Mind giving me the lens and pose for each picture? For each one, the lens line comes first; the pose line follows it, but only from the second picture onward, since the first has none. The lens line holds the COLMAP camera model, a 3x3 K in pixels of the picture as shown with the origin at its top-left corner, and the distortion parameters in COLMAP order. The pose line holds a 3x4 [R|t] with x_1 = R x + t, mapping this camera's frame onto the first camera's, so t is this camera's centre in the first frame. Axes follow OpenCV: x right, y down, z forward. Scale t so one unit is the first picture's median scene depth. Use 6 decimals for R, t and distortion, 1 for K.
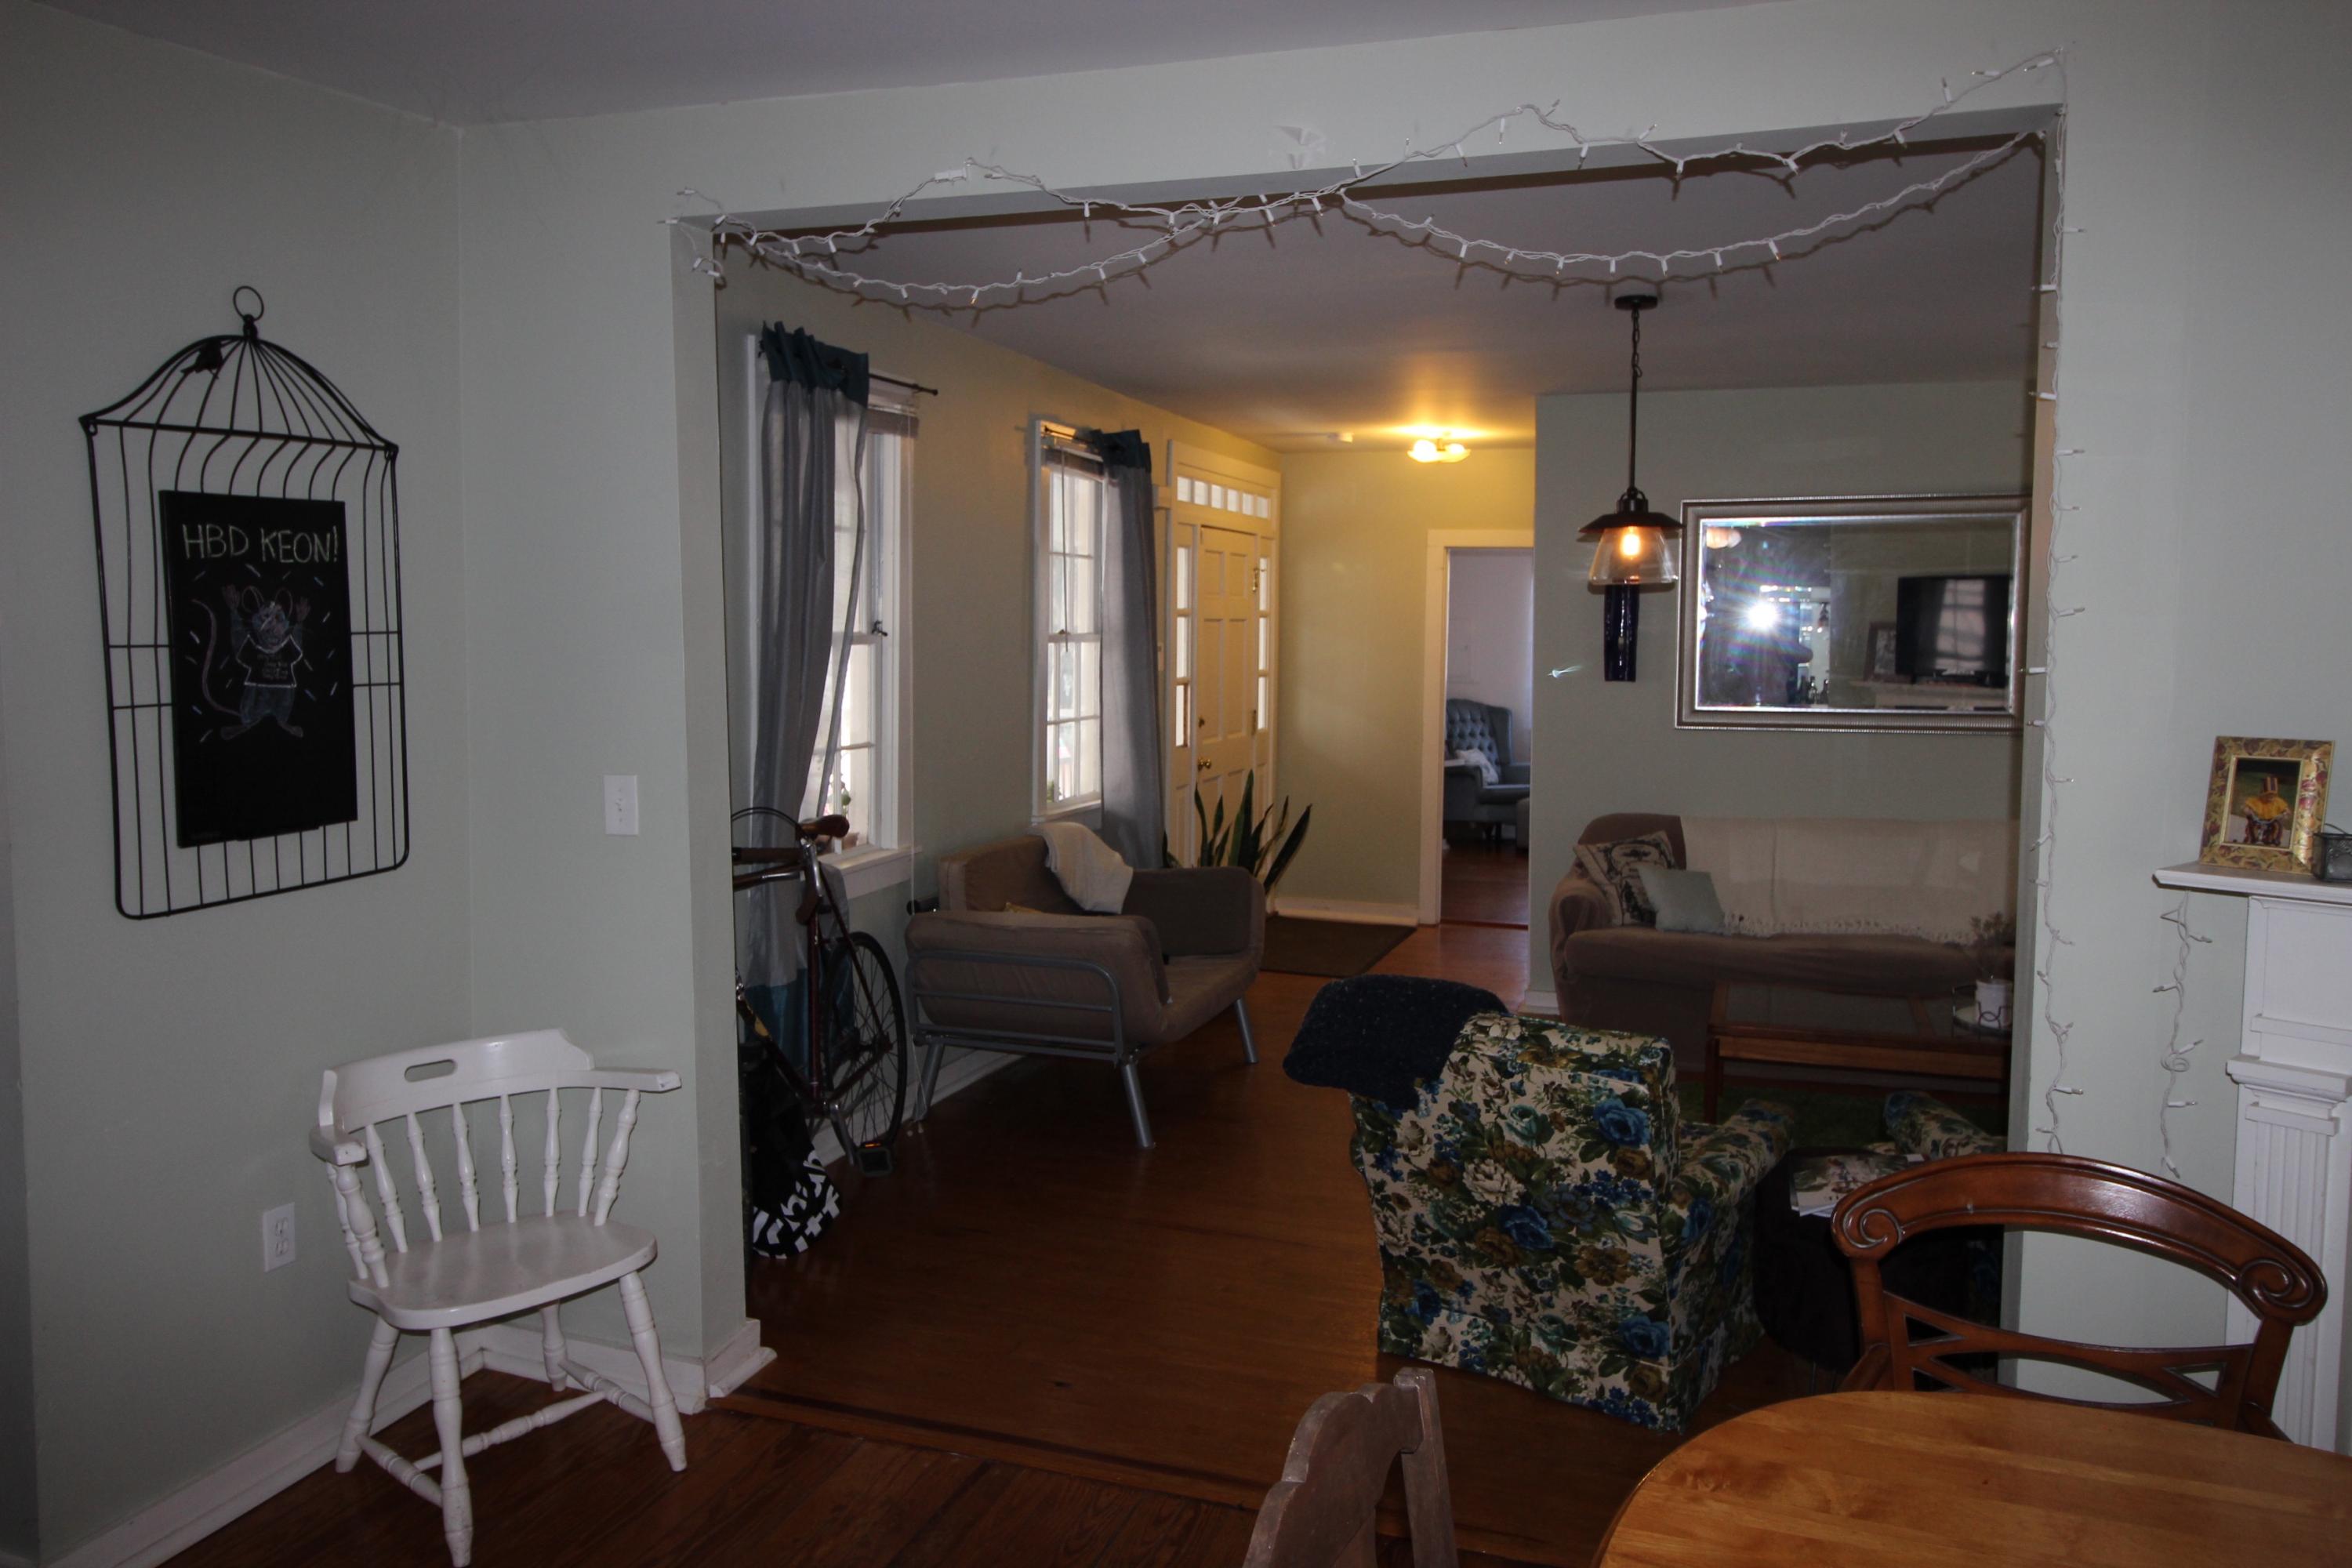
lens RADIAL K [[1699.1, 0, 1178.8], [0, 1699.1, 767.0], [0, 0, 1]] dist [0.011933, -0.013017]
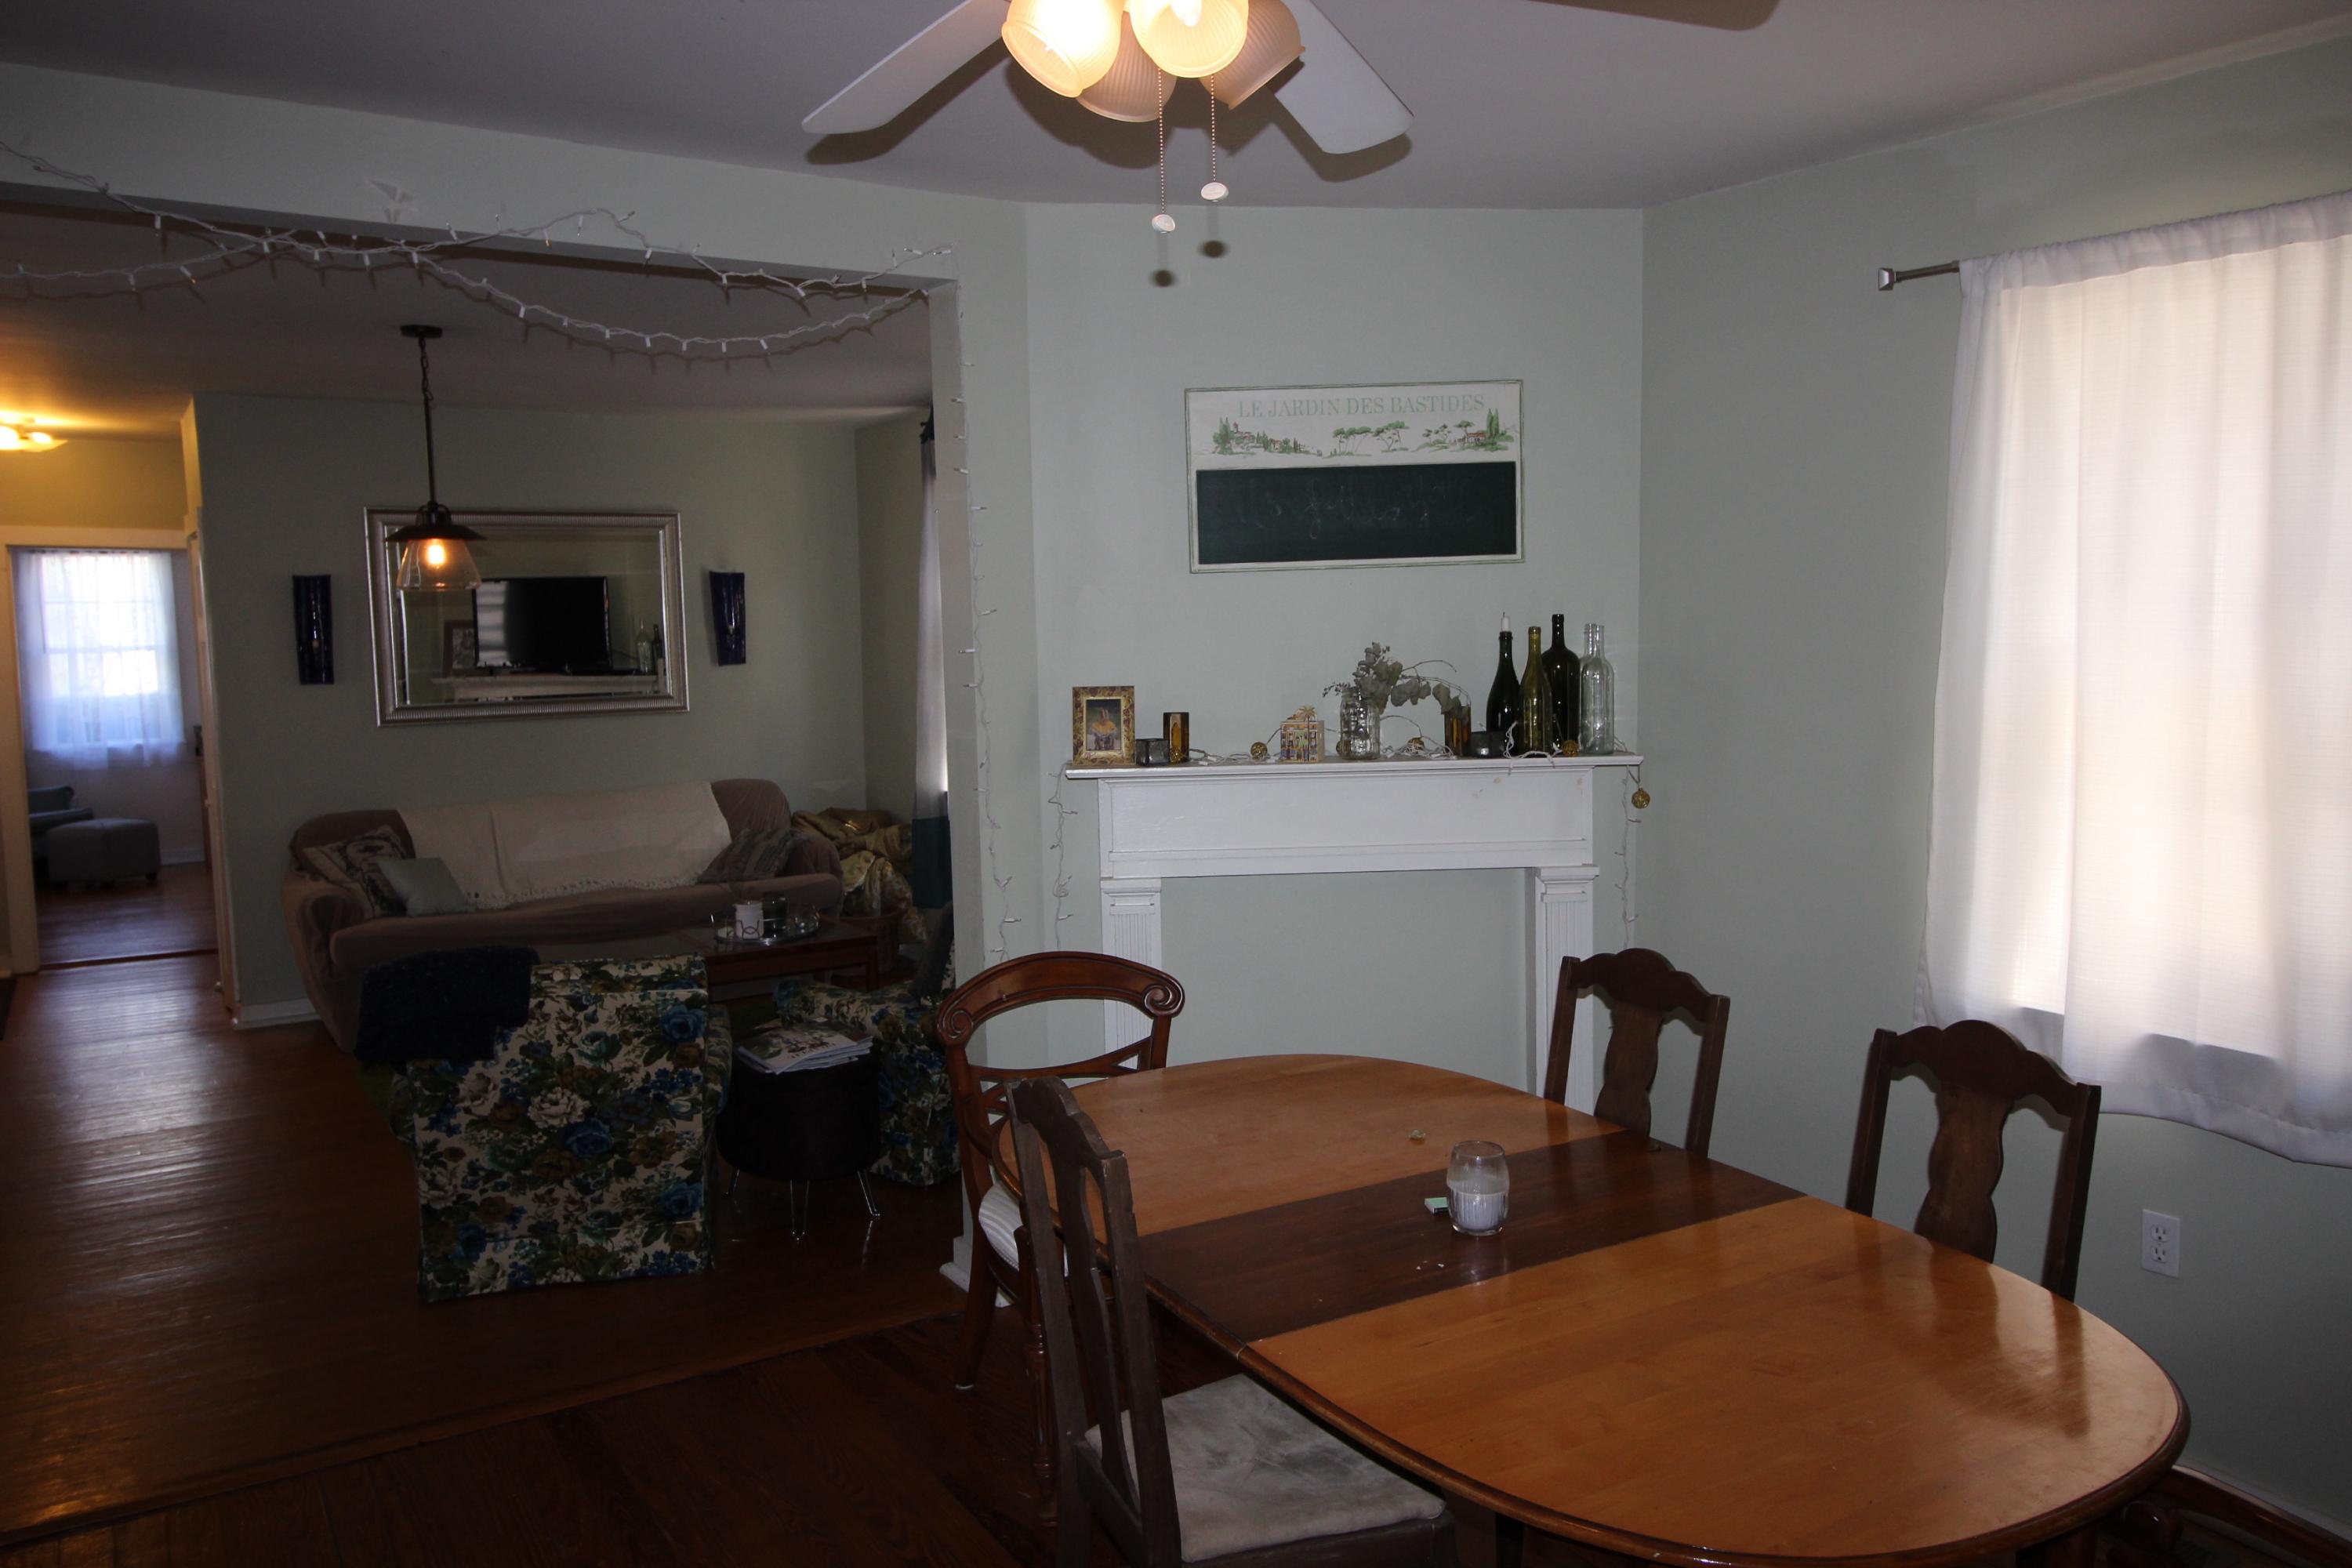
lens RADIAL K [[1699.1, 0, 1192.5], [0, 1699.1, 769.1], [0, 0, 1]] dist [0.011933, -0.013017]
pose [[0.618319, -0.085772, 0.781233, -0.429605], [0.083860, 0.995552, 0.042929, 0.000036], [-0.781441, 0.038971, 0.622762, -0.073307]]
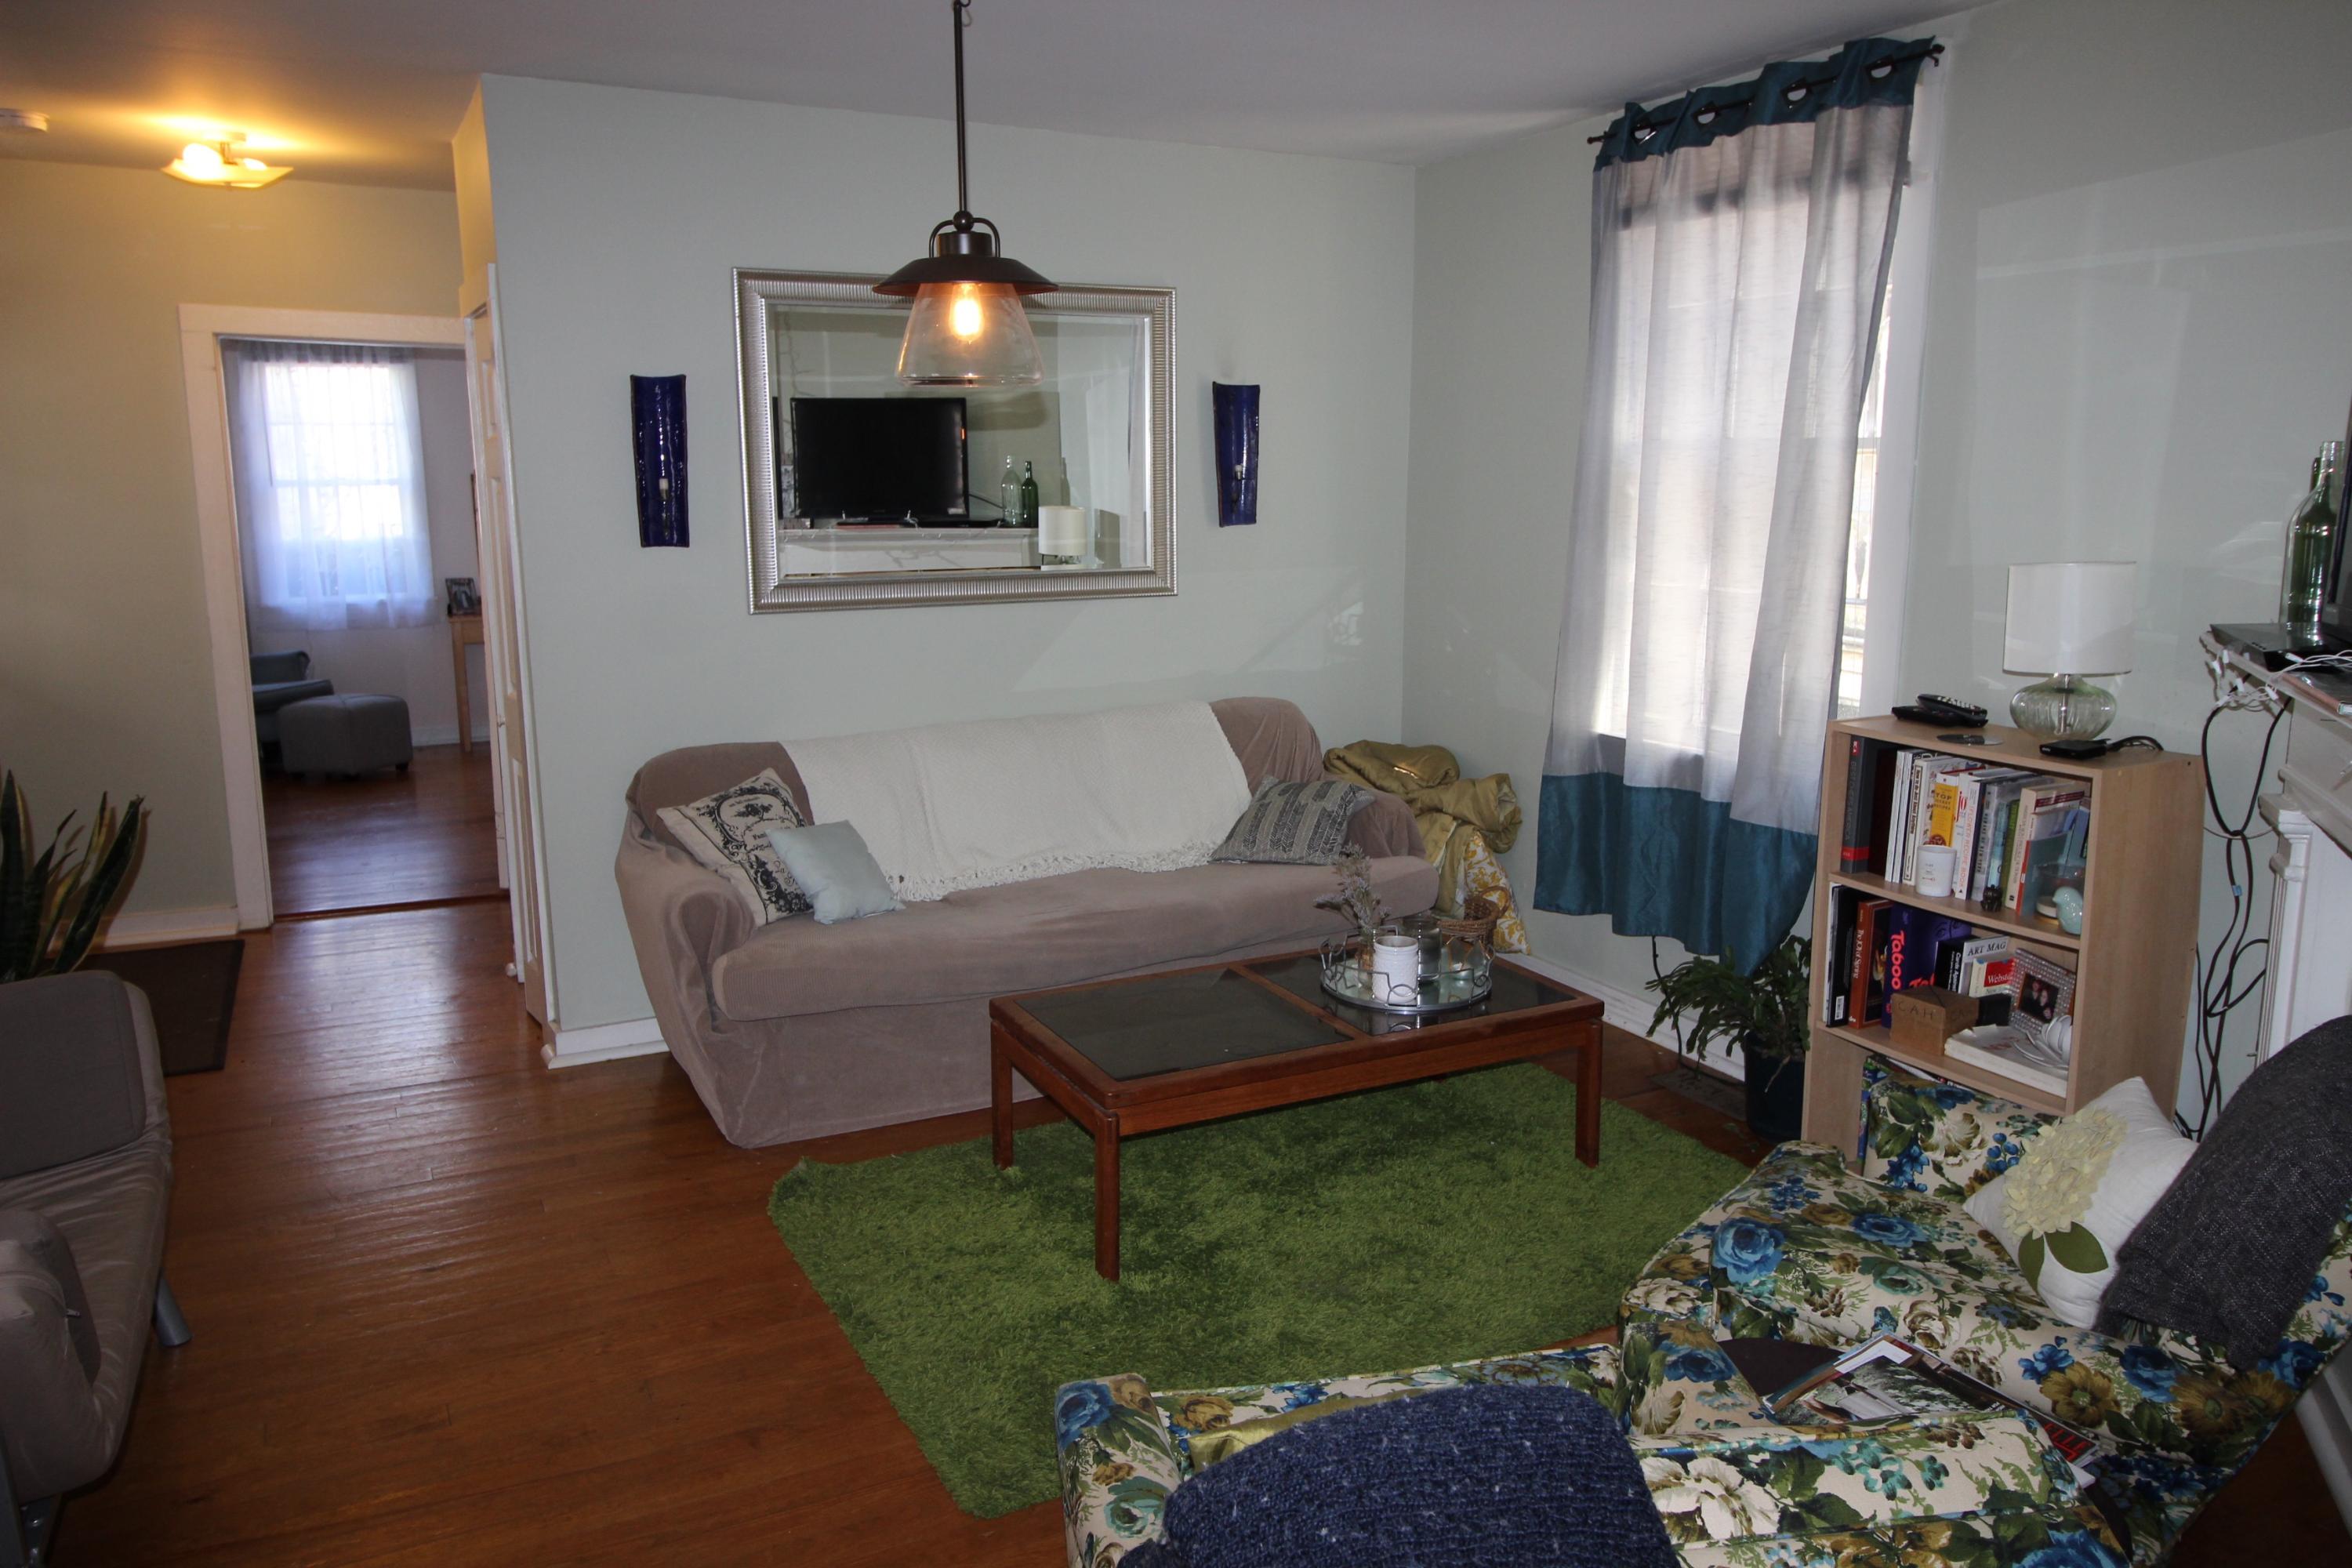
lens RADIAL K [[1699.1, 0, 1188.4], [0, 1699.1, 771.8], [0, 0, 1]] dist [0.011933, -0.013017]
pose [[0.697984, -0.133109, 0.703634, -0.144384], [0.062594, 0.990153, 0.125220, -0.068371], [-0.713373, -0.043358, 0.699442, 0.789722]]
